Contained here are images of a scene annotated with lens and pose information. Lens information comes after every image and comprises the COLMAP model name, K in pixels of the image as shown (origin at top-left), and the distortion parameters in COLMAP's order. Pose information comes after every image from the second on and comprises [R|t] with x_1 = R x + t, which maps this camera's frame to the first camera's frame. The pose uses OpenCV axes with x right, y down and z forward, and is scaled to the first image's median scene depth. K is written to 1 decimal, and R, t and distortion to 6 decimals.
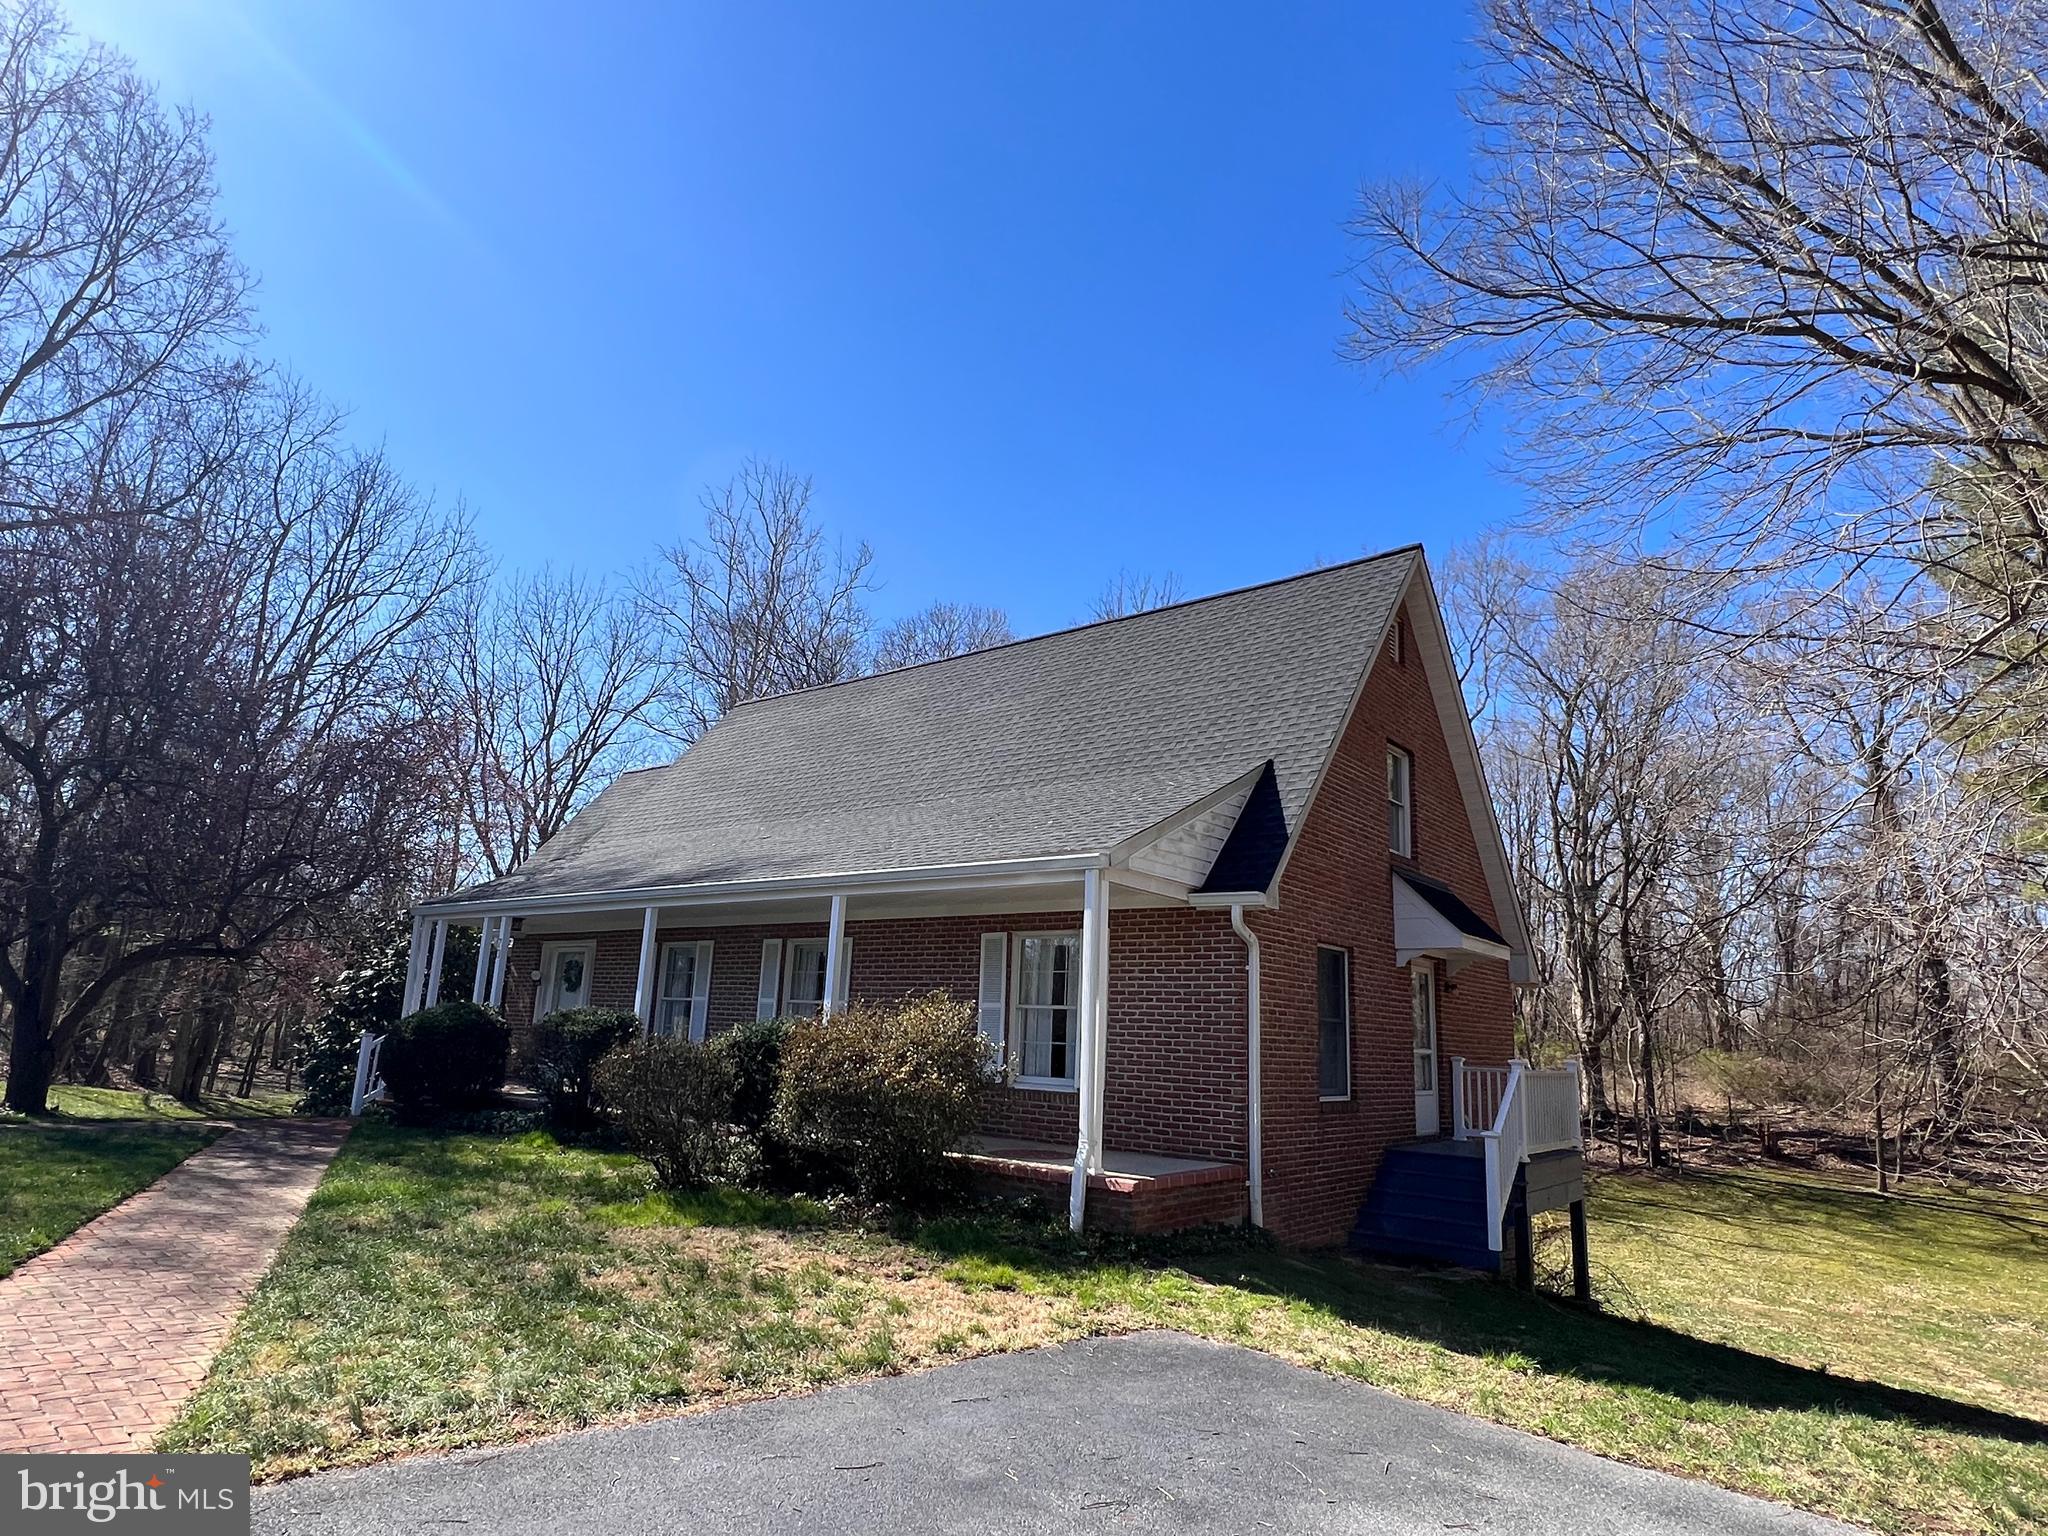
lens RADIAL K [[1107.2, 0, 1016.7], [0, 1107.2, 768.4], [0, 0, 1]] dist [-0.000579, 0.000304]
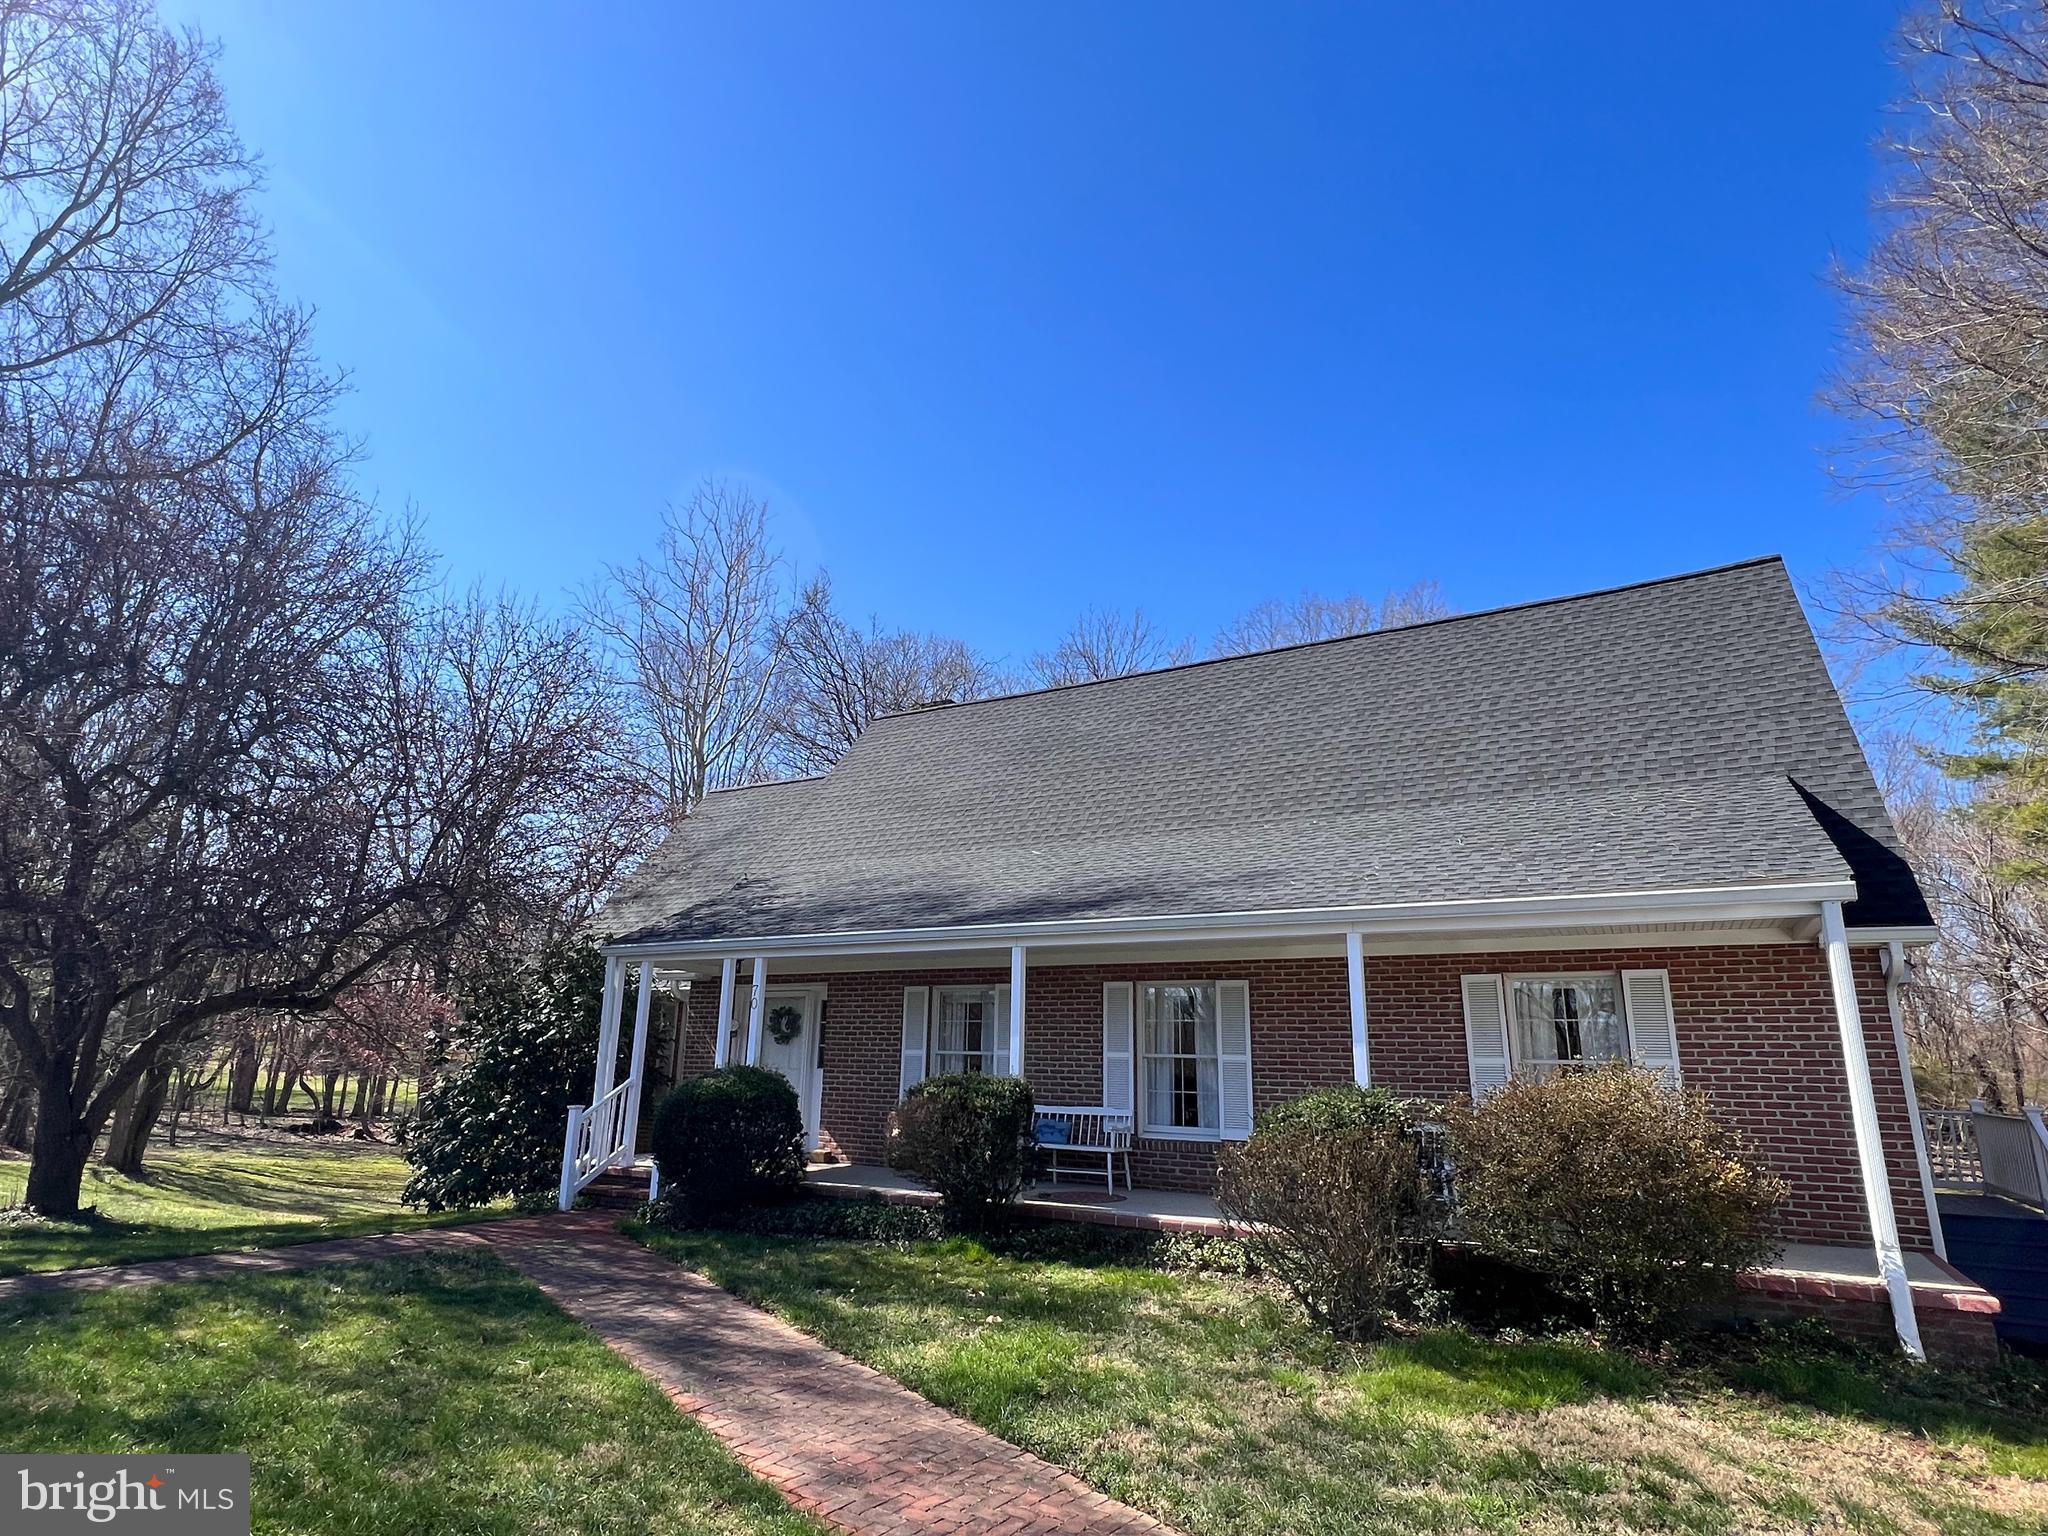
lens RADIAL K [[1071.6, 0, 1024.0], [0, 1071.6, 768.0], [0, 0, 1]] dist [-0.000558, -0.000270]
pose [[0.991294, 0.016684, 0.130609, -0.516579], [-0.012053, 0.999273, -0.036167, 0.026083], [-0.131118, 0.034278, 0.990774, 0.247605]]
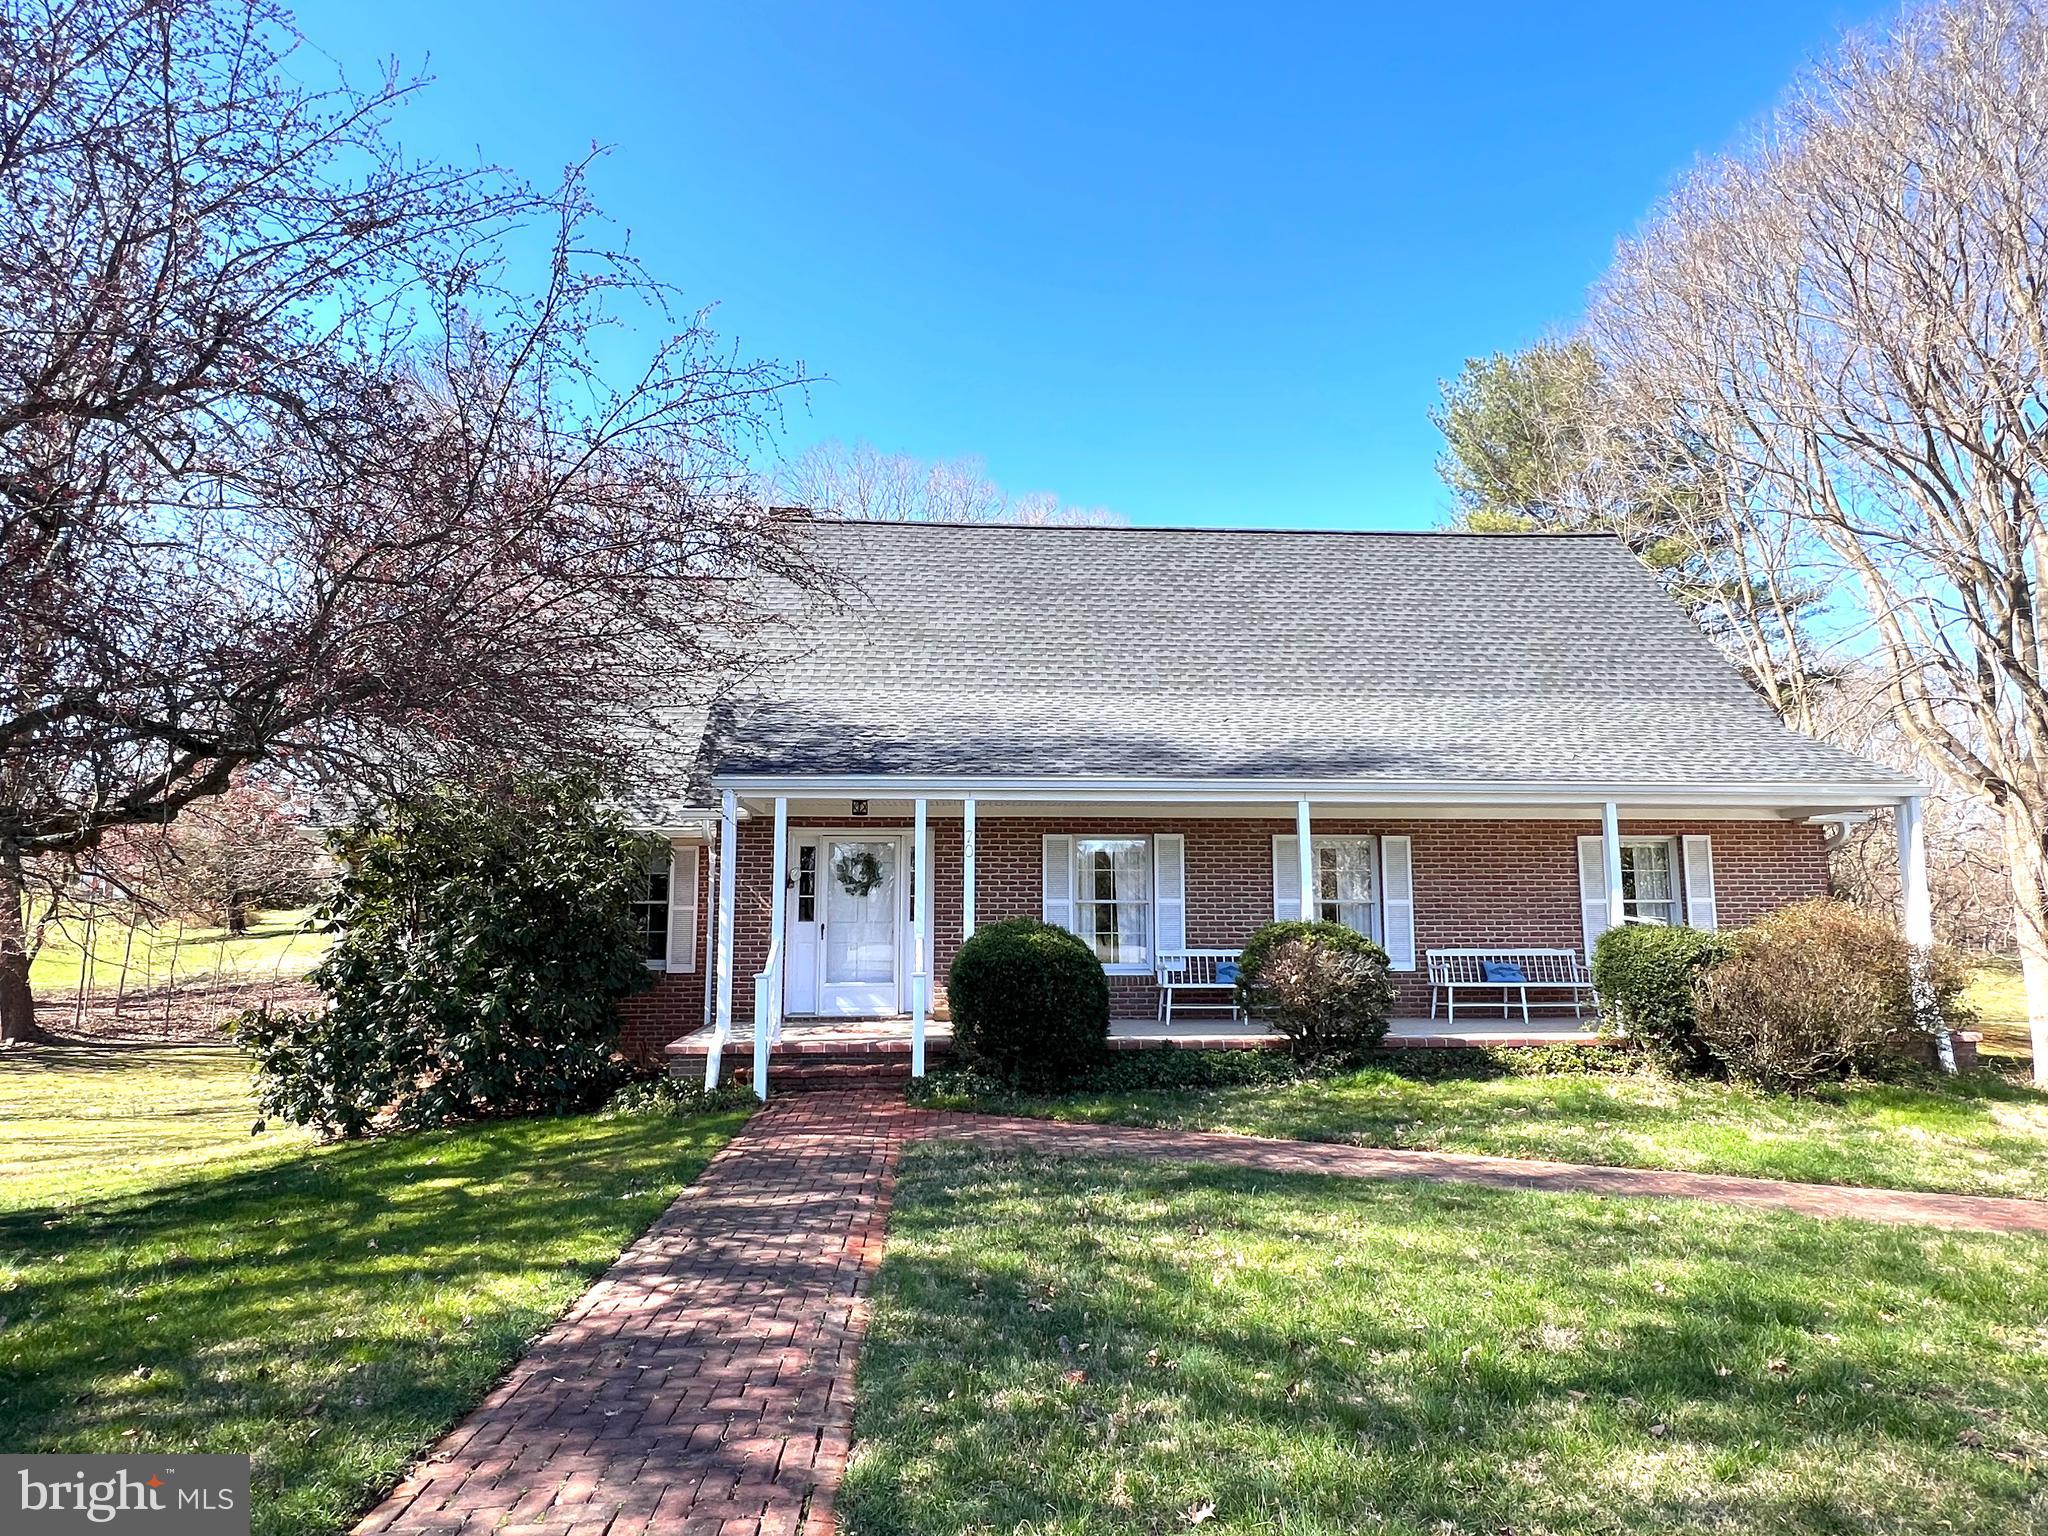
lens RADIAL K [[1071.6, 0, 1024.0], [0, 1071.6, 768.0], [0, 0, 1]] dist [-0.000558, -0.000270]
pose [[0.762198, 0.049778, 0.645427, -1.537320], [-0.117604, 0.991095, 0.062444, 0.116254], [-0.636572, -0.123499, 0.761265, 0.763987]]
